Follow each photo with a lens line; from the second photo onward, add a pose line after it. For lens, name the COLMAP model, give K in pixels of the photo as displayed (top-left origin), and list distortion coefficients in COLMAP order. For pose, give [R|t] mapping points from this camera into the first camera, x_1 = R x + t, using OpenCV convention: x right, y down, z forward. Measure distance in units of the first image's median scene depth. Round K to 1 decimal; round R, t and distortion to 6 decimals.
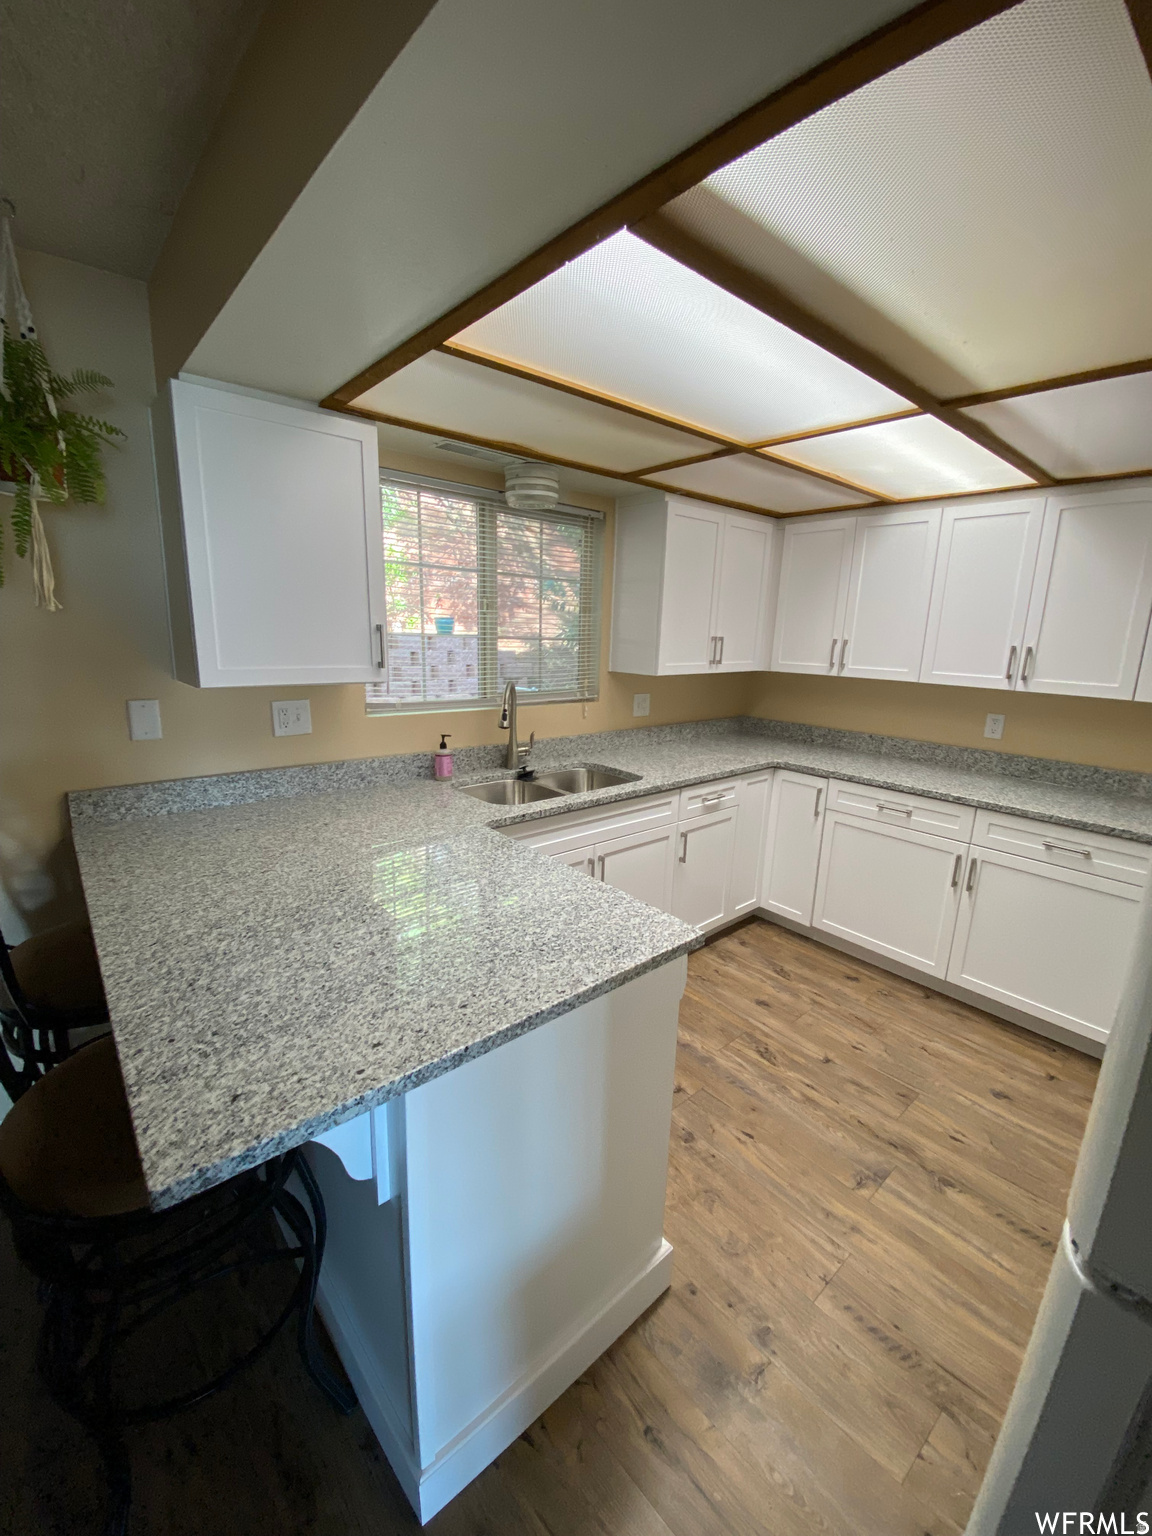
lens RADIAL K [[629.2, 0, 580.3], [0, 629.2, 759.9], [0, 0, 1]] dist [0.024059, -0.021728]
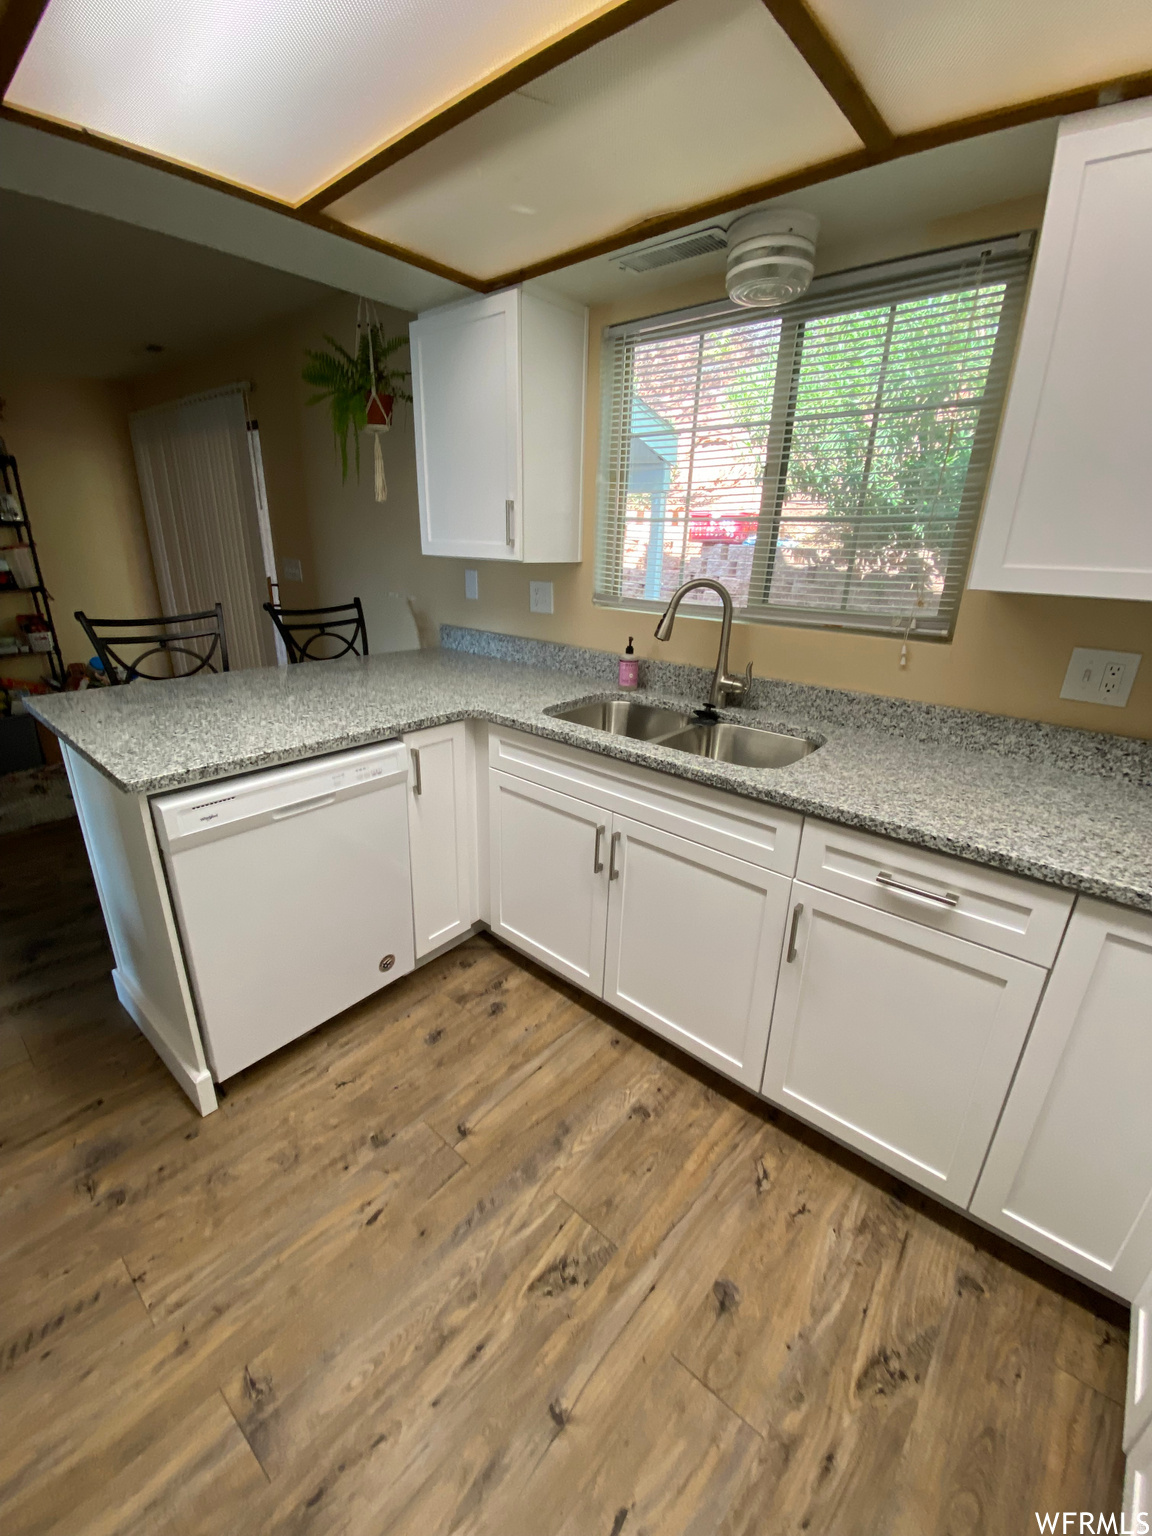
lens RADIAL K [[620.3, 0, 576.0], [0, 620.3, 768.0], [0, 0, 1]] dist [0.018272, -0.018927]
pose [[0.142230, 0.308743, -0.940451, 0.675122], [-0.232784, 0.933896, 0.271386, -0.092716], [0.962072, 0.180323, 0.204698, 0.841815]]
